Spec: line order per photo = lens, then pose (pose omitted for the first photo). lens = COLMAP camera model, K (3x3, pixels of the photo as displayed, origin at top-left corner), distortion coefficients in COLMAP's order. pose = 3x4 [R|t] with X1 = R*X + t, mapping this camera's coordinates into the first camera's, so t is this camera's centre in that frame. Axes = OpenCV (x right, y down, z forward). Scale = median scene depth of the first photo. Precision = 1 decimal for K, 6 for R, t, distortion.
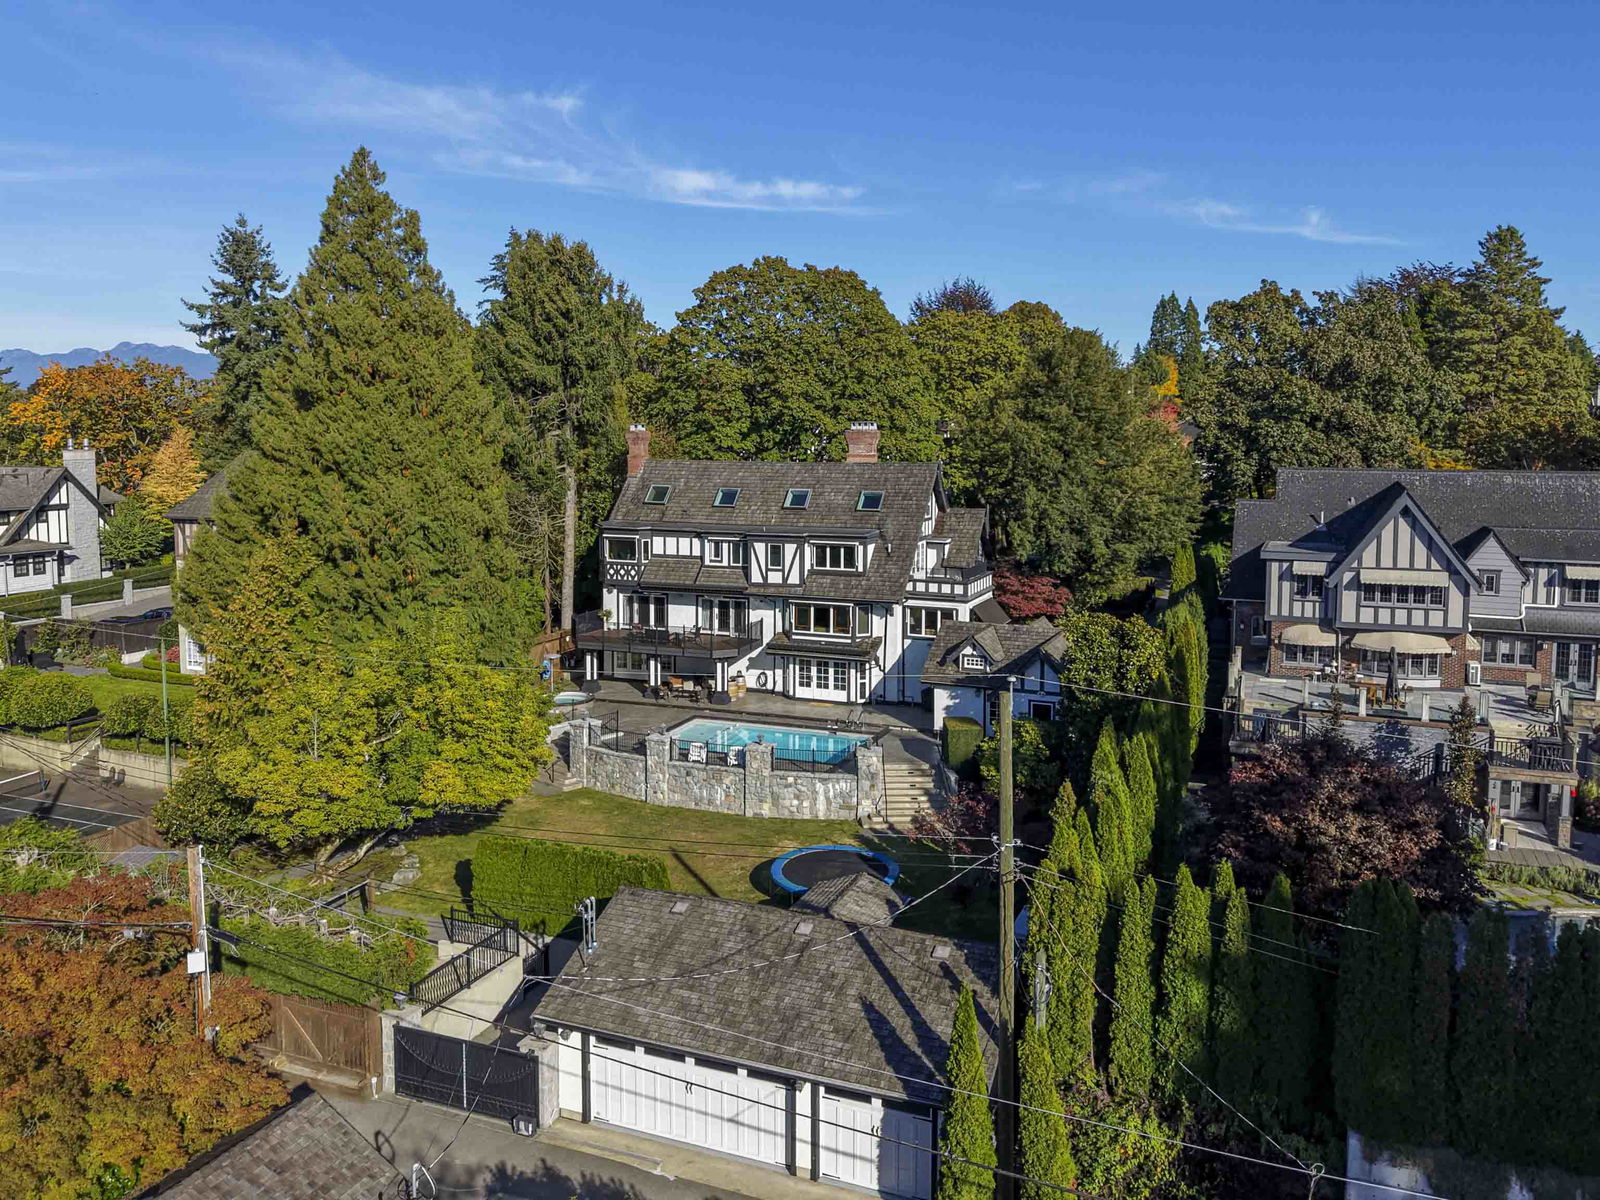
lens RADIAL K [[1188.2, 0, 811.6], [0, 1188.2, 538.0], [0, 0, 1]] dist [0.124792, -0.155812]
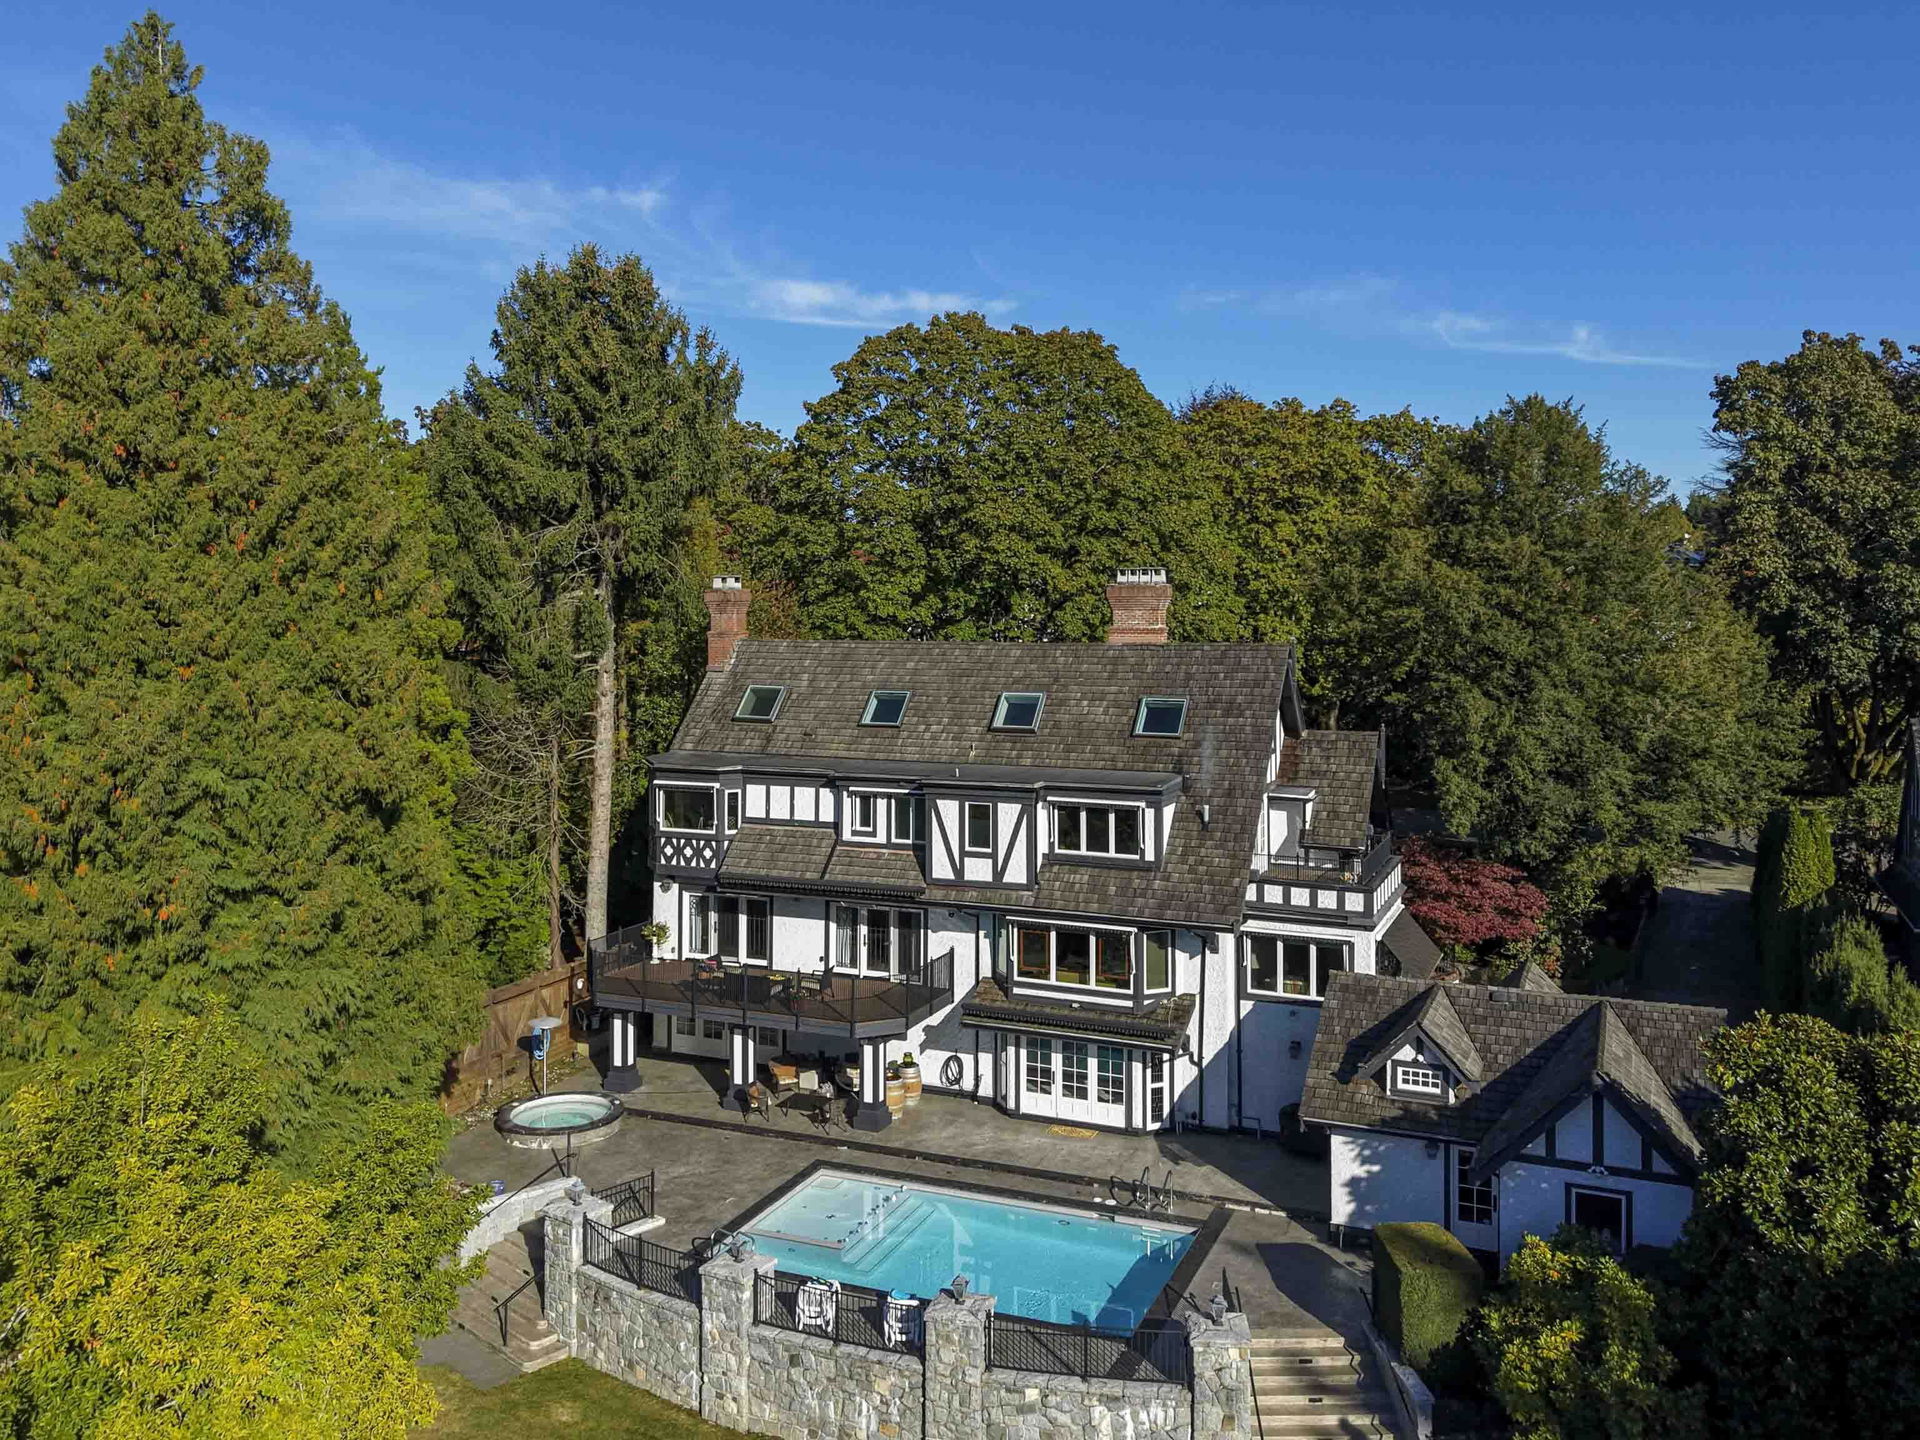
lens RADIAL K [[1507.1, 0, 957.0], [0, 1507.1, 586.7], [0, 0, 1]] dist [0.088953, -0.208377]
pose [[0.999686, -0.003438, -0.024812, -0.022581], [0.000957, 0.995055, -0.099320, -0.022330], [0.025031, 0.099265, 0.994746, 0.328530]]
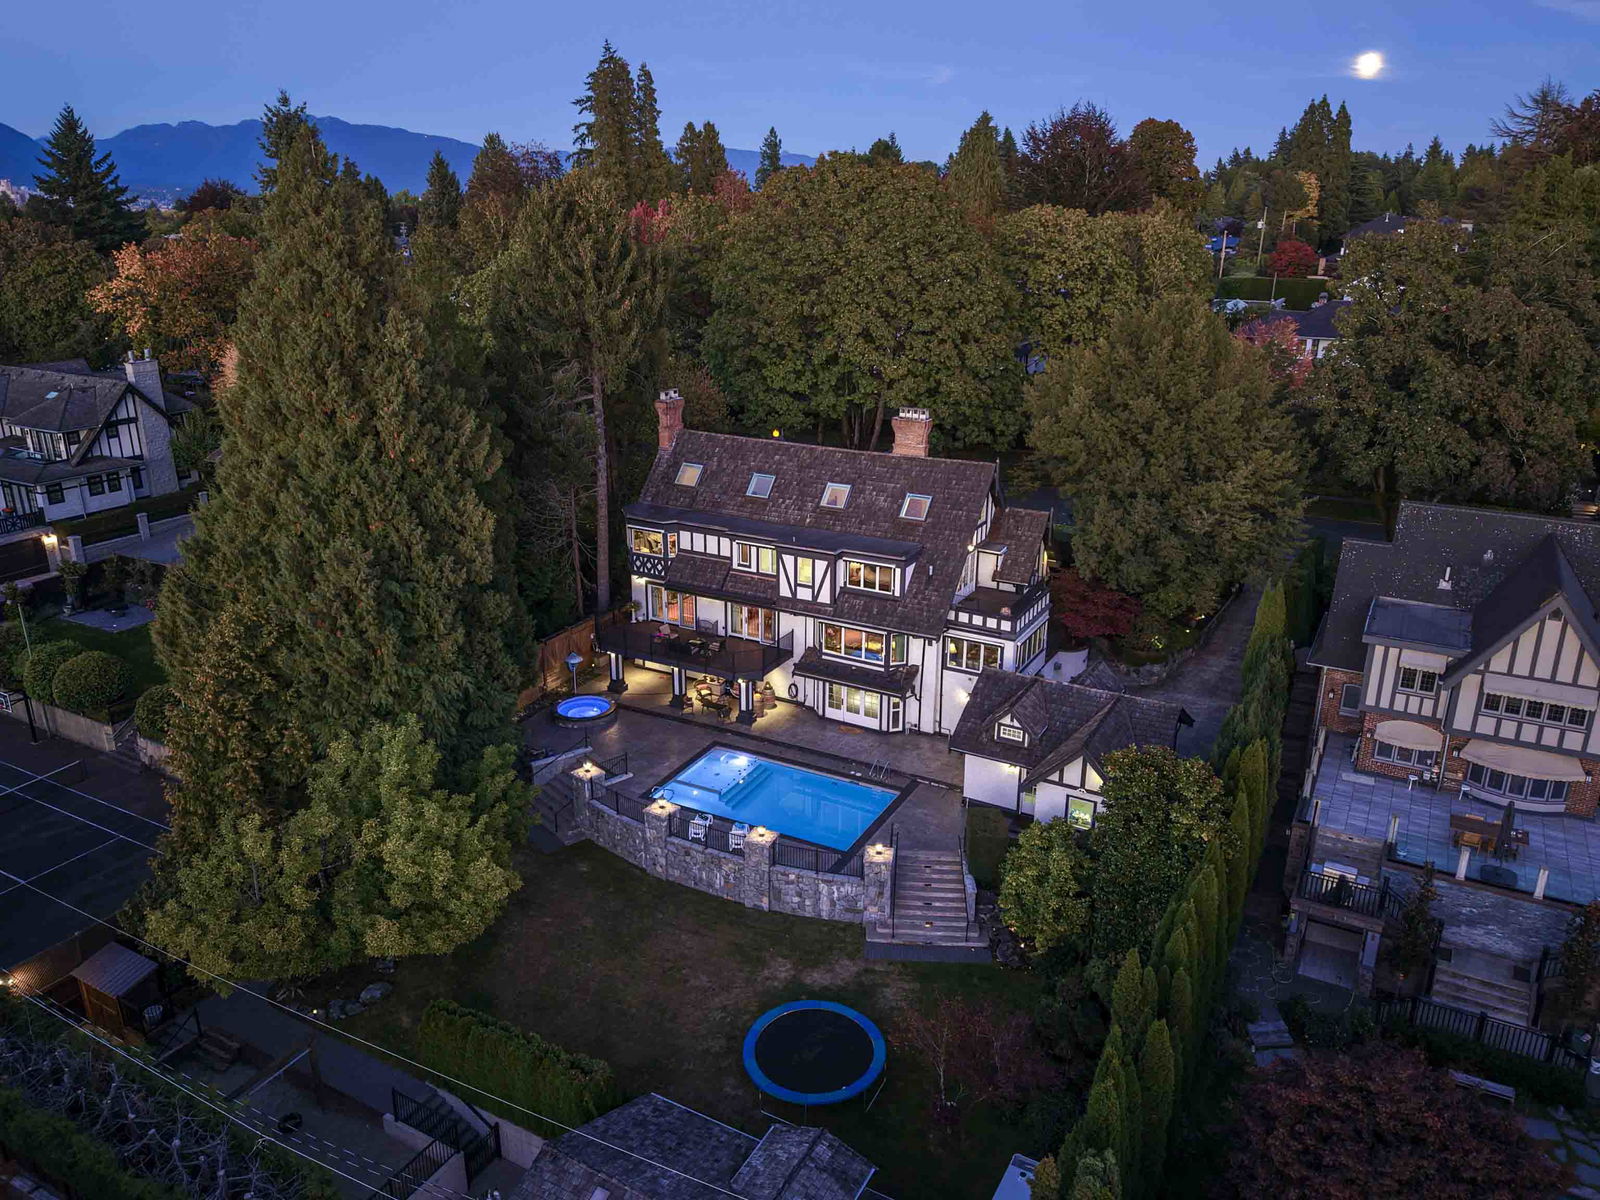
lens RADIAL K [[1114.3, 0, 800.0], [0, 1114.3, 600.0], [0, 0, 1]] dist [0.094911, -0.086423]
pose [[0.993721, 0.038555, -0.105034, 0.053498], [-0.012462, 0.971054, 0.238535, -0.159307], [0.111191, -0.235729, 0.965437, 0.164807]]
